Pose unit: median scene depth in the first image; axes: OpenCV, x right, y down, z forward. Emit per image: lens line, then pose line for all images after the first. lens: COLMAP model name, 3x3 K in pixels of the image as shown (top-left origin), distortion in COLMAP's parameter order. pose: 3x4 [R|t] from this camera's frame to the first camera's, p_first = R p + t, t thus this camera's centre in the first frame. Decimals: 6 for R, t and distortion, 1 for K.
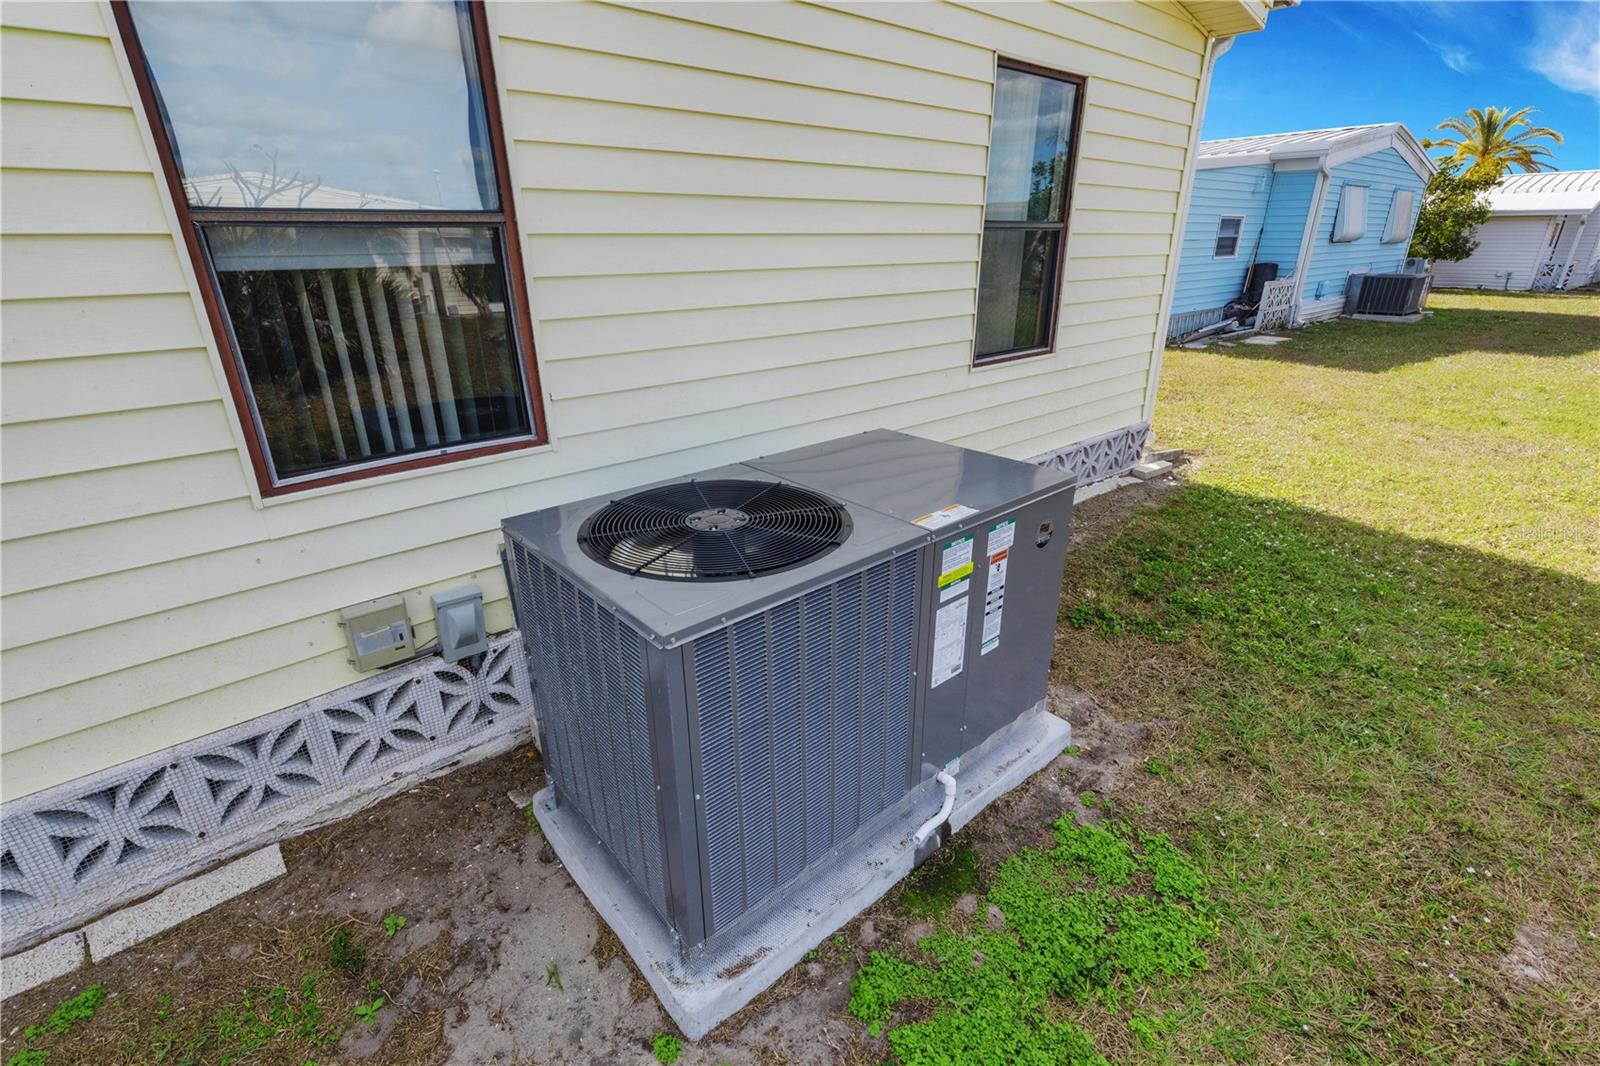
lens RADIAL K [[732.7, 0, 803.9], [0, 732.7, 524.4], [0, 0, 1]] dist [0.006656, 0.001003]
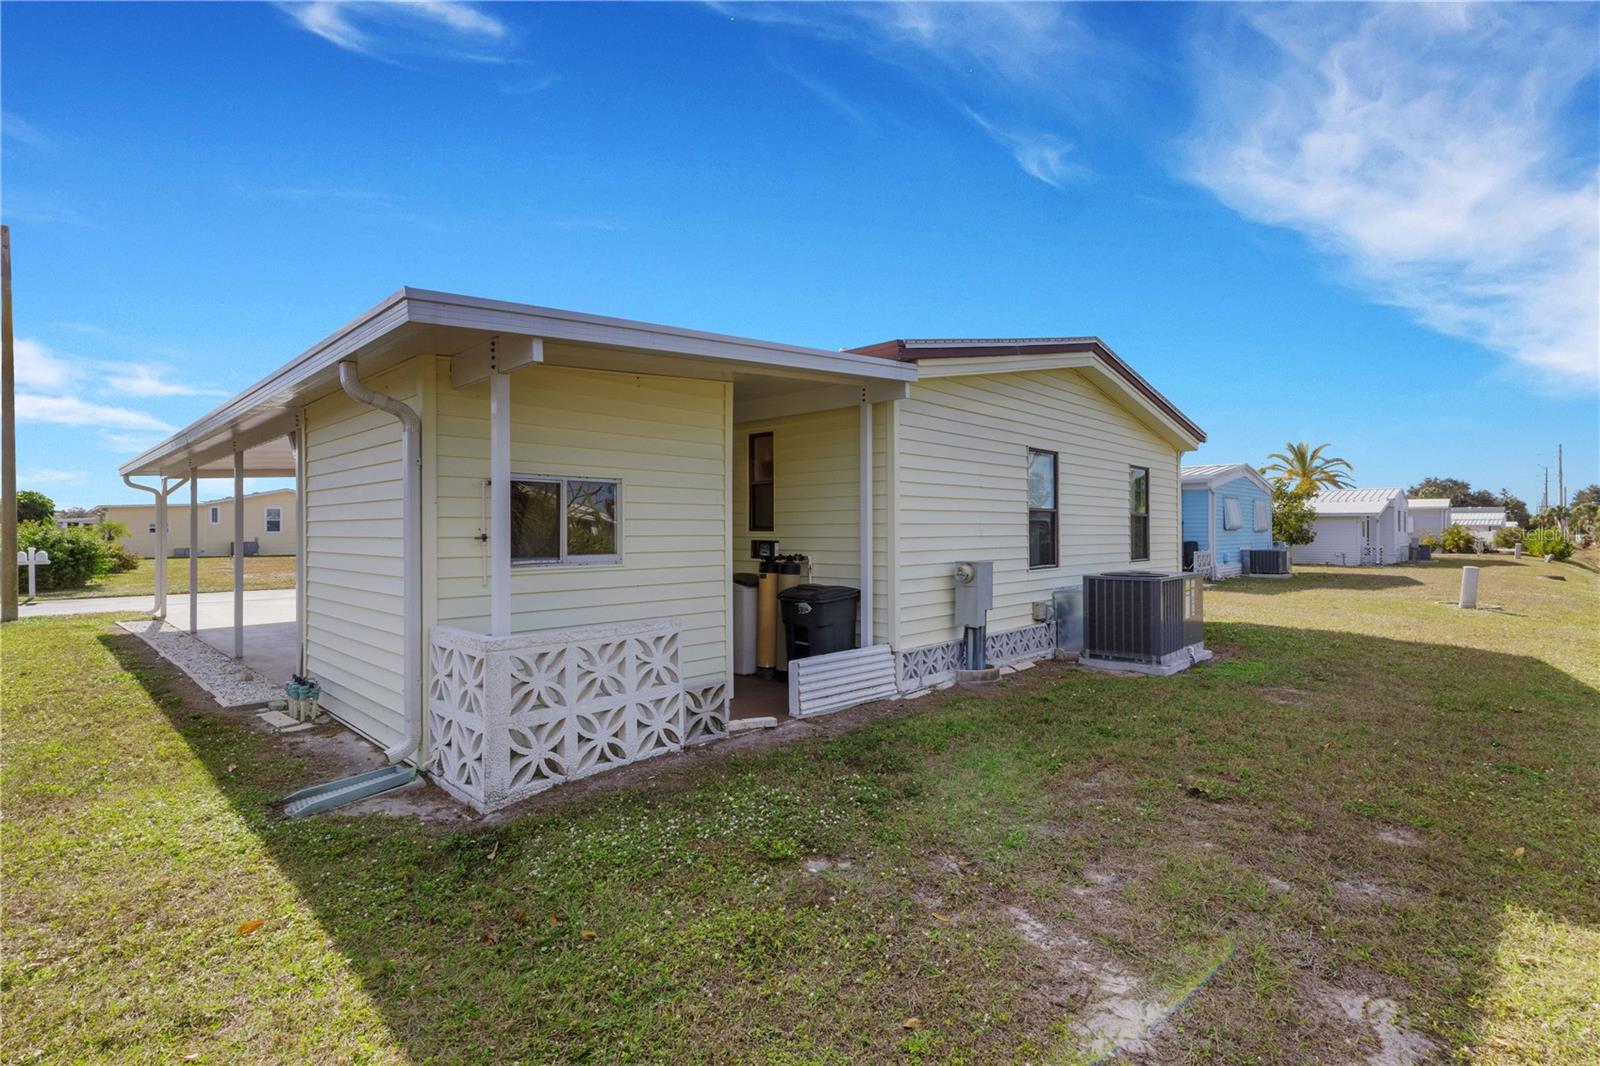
lens RADIAL K [[732.7, 0, 803.9], [0, 732.7, 524.4], [0, 0, 1]] dist [0.006656, 0.001003]
pose [[0.996251, 0.000677, 0.086512, -0.306877], [0.031939, 0.926453, -0.375052, 0.161554], [-0.080403, 0.376409, 0.922958, -0.372109]]
